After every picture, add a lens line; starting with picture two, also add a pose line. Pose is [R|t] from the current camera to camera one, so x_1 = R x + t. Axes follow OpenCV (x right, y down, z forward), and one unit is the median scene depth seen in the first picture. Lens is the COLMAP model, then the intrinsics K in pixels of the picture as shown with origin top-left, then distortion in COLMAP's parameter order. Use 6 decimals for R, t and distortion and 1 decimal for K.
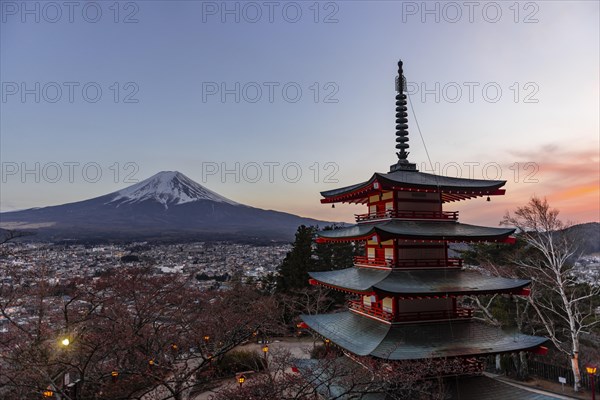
lens RADIAL K [[484.6, 0, 300.0], [0, 484.6, 200.0], [0, 0, 1]] dist [0.001523, 0.003019]
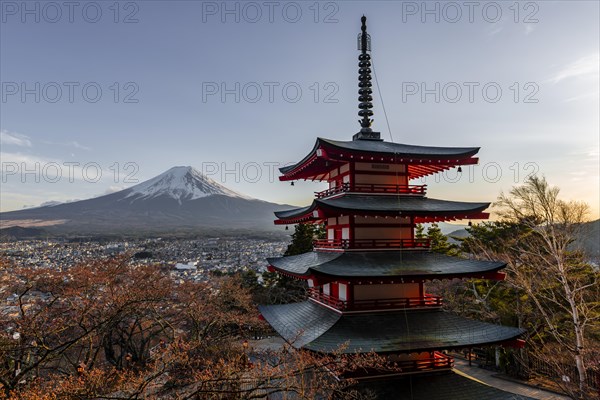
lens RADIAL K [[493.5, 0, 300.0], [0, 493.5, 200.0], [0, 0, 1]] dist [0.004738, 0.000612]
pose [[0.999151, -0.011721, -0.039504, 0.123592], [0.012107, 0.999881, 0.009561, 0.036212], [0.039387, -0.010031, 0.999174, 0.096892]]
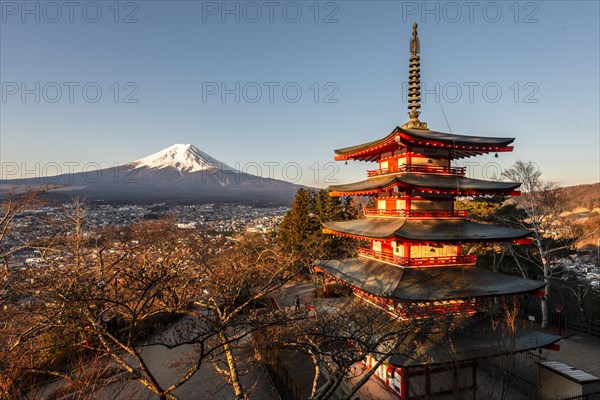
lens RADIAL K [[399.9, 0, 299.3], [0, 399.9, 211.3], [0, 0, 1]] dist [0.023510, 0.000563]
pose [[0.999748, 0.010951, 0.019580, -0.056916], [-0.012878, 0.994791, 0.101123, 0.032908], [-0.018371, -0.101349, 0.994681, 0.096419]]
